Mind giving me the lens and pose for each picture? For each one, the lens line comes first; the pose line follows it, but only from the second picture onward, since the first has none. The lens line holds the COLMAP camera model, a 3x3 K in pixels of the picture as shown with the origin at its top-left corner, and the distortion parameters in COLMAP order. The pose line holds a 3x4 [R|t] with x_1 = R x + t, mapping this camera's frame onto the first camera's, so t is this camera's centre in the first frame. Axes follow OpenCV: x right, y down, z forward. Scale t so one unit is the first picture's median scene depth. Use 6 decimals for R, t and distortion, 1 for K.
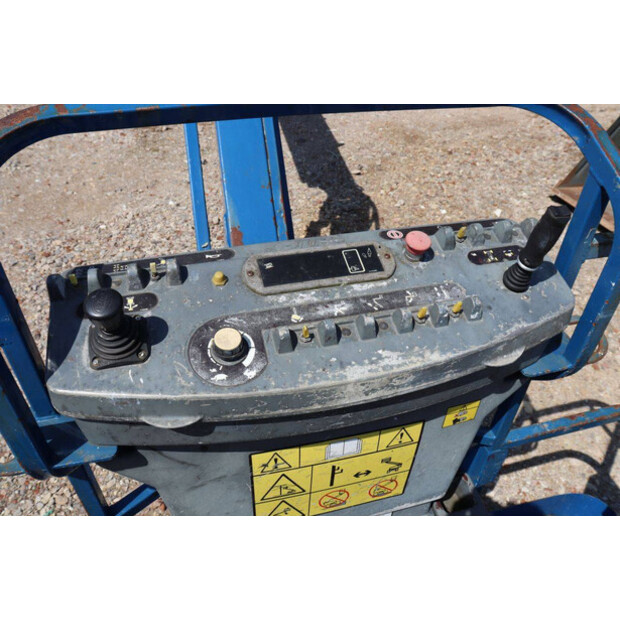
lens RADIAL K [[515.8, 0, 310.0], [0, 515.8, 310.0], [0, 0, 1]] dist [-0.173899, 0.159107]
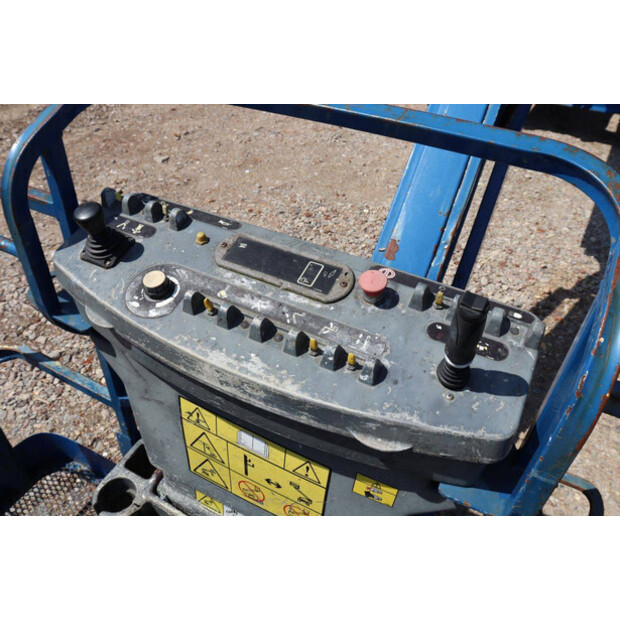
lens RADIAL K [[515.8, 0, 310.0], [0, 515.8, 310.0], [0, 0, 1]] dist [-0.173899, 0.159107]
pose [[0.733170, 0.423197, -0.532321, 0.655202], [-0.440206, 0.891989, 0.102834, -0.137654], [0.518344, 0.158936, 0.840273, 0.181558]]
